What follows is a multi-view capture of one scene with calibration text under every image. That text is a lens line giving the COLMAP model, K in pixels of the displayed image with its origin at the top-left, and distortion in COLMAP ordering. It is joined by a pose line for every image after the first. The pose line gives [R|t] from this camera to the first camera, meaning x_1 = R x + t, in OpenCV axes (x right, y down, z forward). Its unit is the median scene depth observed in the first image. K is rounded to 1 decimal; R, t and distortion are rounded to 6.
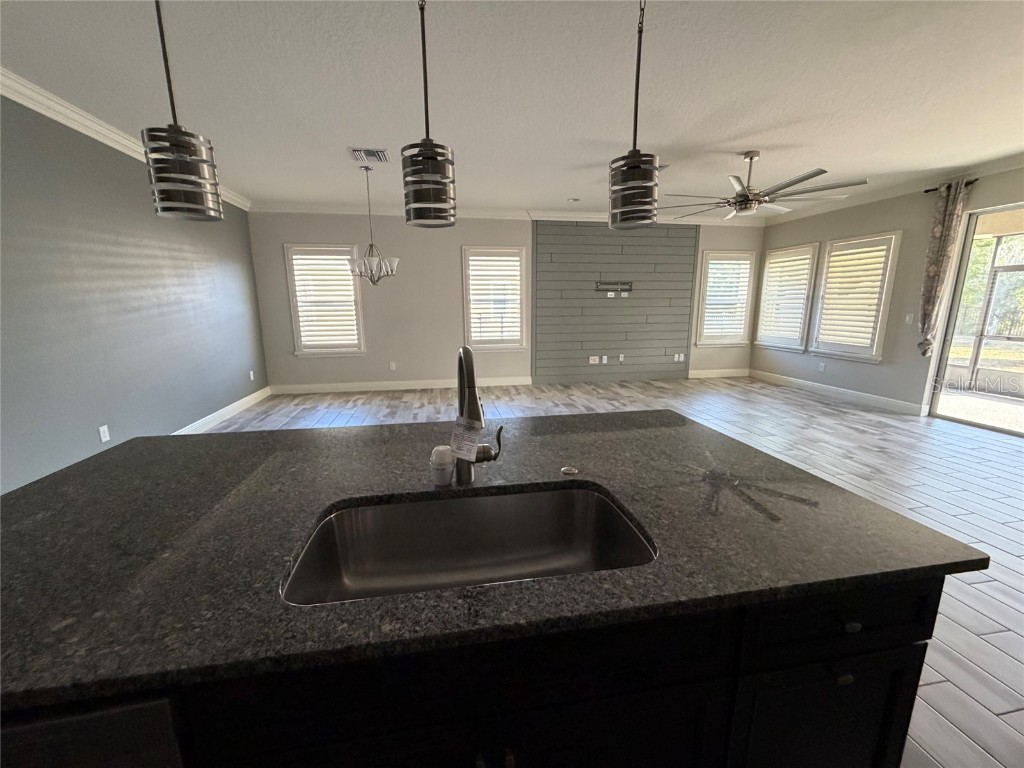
lens RADIAL K [[409.0, 0, 511.7], [0, 409.0, 385.4], [0, 0, 1]] dist [0.001383, -0.000059]
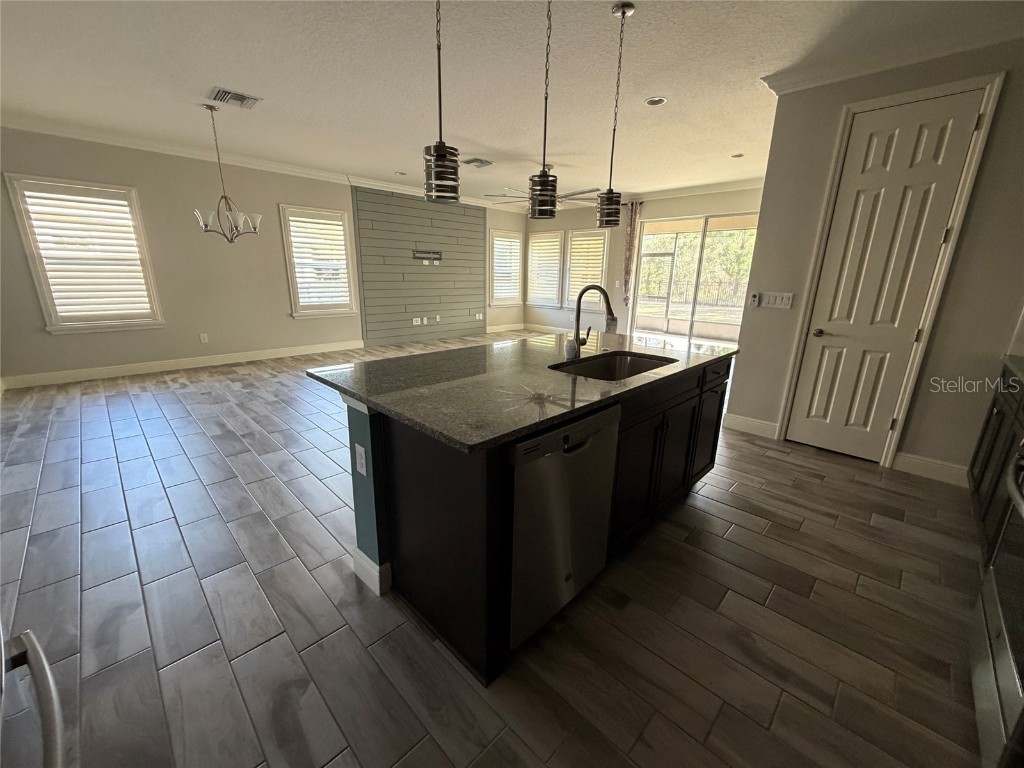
lens RADIAL K [[409.0, 0, 509.8], [0, 409.0, 384.7], [0, 0, 1]] dist [0.001383, -0.000059]
pose [[0.818013, -0.132656, 0.559694, -0.264720], [0.094003, 0.990792, 0.097443, 0.026840], [-0.567466, -0.027097, 0.822951, -0.079710]]
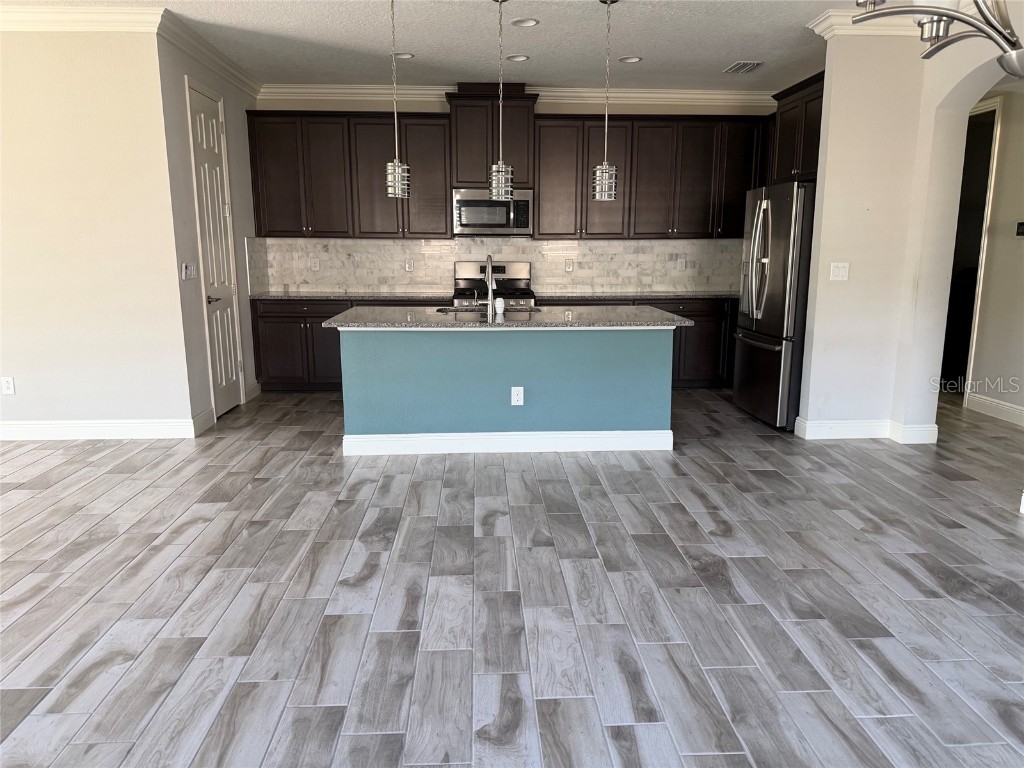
lens RADIAL K [[716.6, 0, 515.5], [0, 716.6, 400.7], [0, 0, 1]] dist [0.011075, -0.041265]
pose [[-0.992750, -0.024199, 0.117737, -0.135401], [0.024451, 0.918387, 0.394926, -0.165193], [-0.117685, 0.394942, -0.911137, 0.879366]]
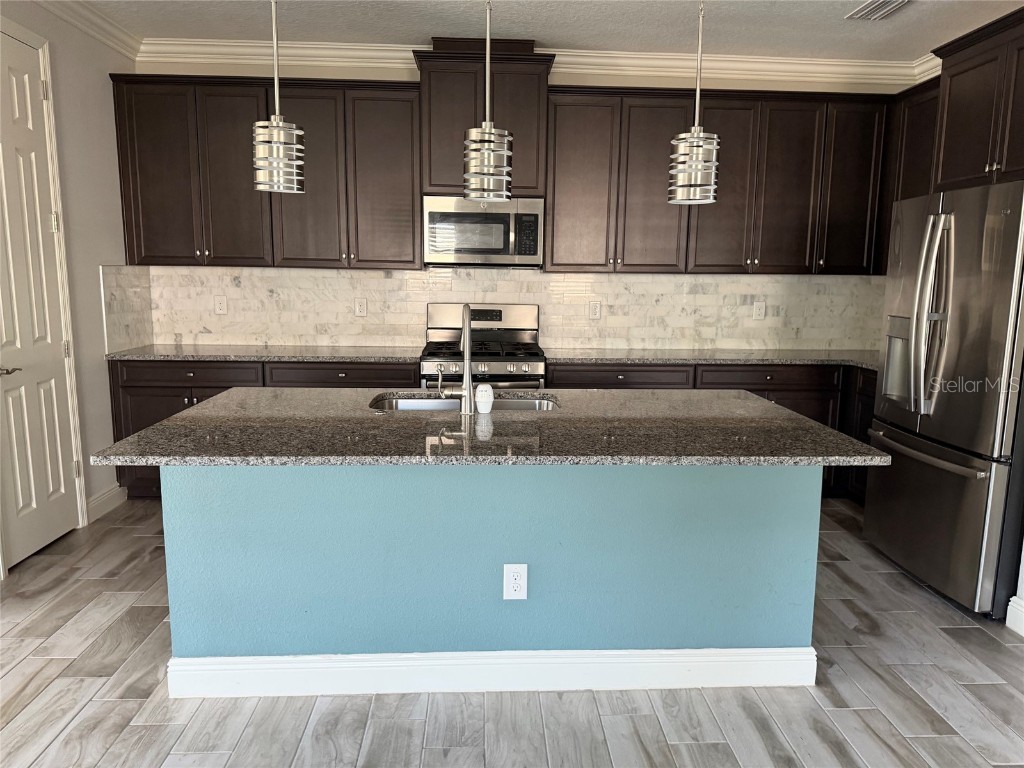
lens RADIAL K [[716.6, 0, 516.8], [0, 716.6, 399.9], [0, 0, 1]] dist [0.011075, -0.041265]
pose [[-0.992238, -0.031828, 0.120215, -0.094641], [0.013877, 0.932315, 0.361381, -0.105294], [-0.123580, 0.360244, -0.924636, 0.528939]]
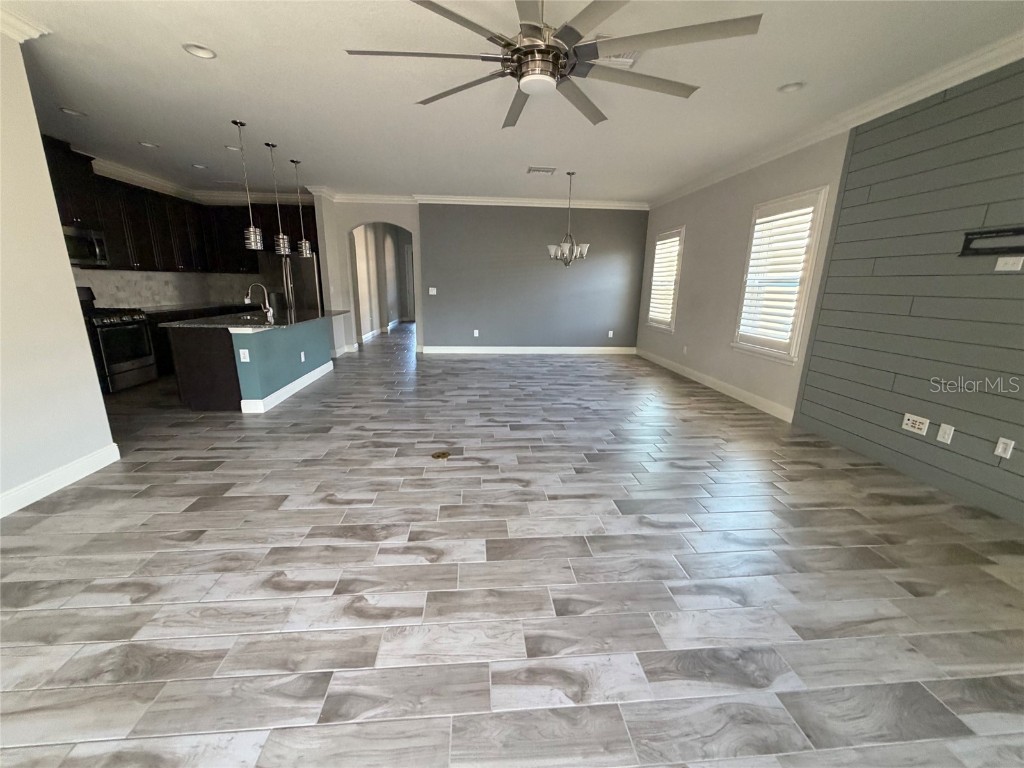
lens RADIAL K [[409.0, 0, 509.6], [0, 409.0, 387.6], [0, 0, 1]] dist [0.001383, -0.000059]
pose [[-0.095483, 0.248765, -0.963846, 0.699391], [-0.216150, 0.939985, 0.264020, -0.129971], [0.971680, 0.233545, -0.035982, 0.663941]]
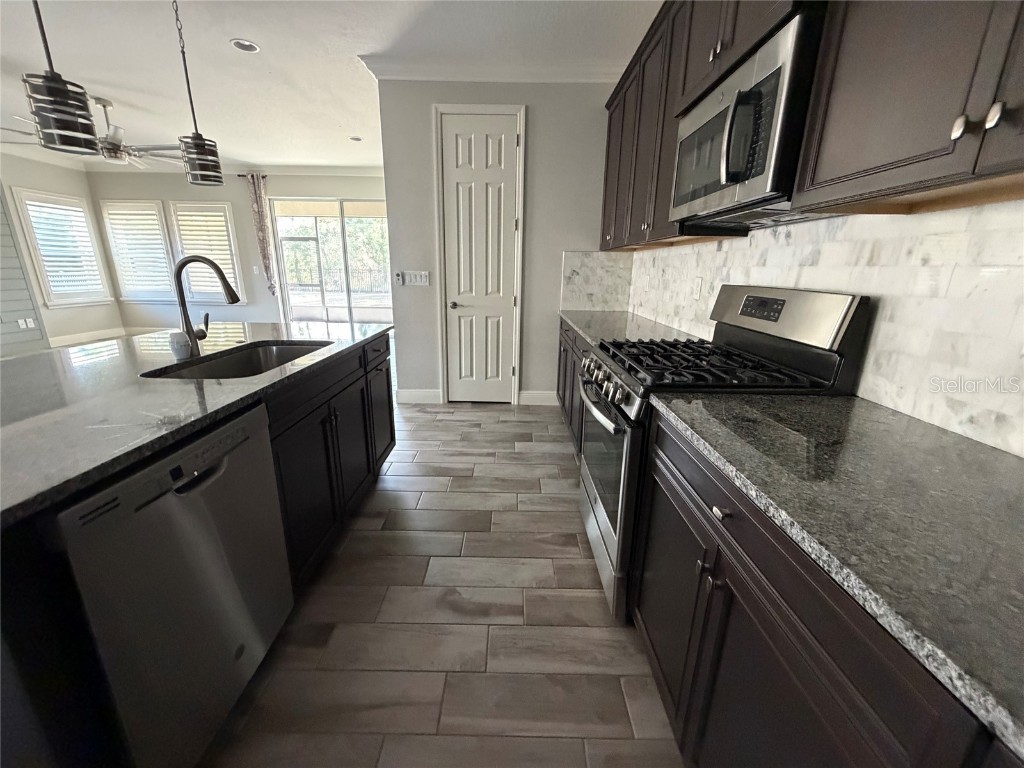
lens RADIAL K [[409.0, 0, 508.1], [0, 409.0, 384.3], [0, 0, 1]] dist [0.001383, -0.000059]
pose [[0.182290, -0.260542, 0.948097, -0.232257], [0.181577, 0.956589, 0.227964, 0.037107], [-0.966333, 0.130597, 0.221686, -0.069040]]
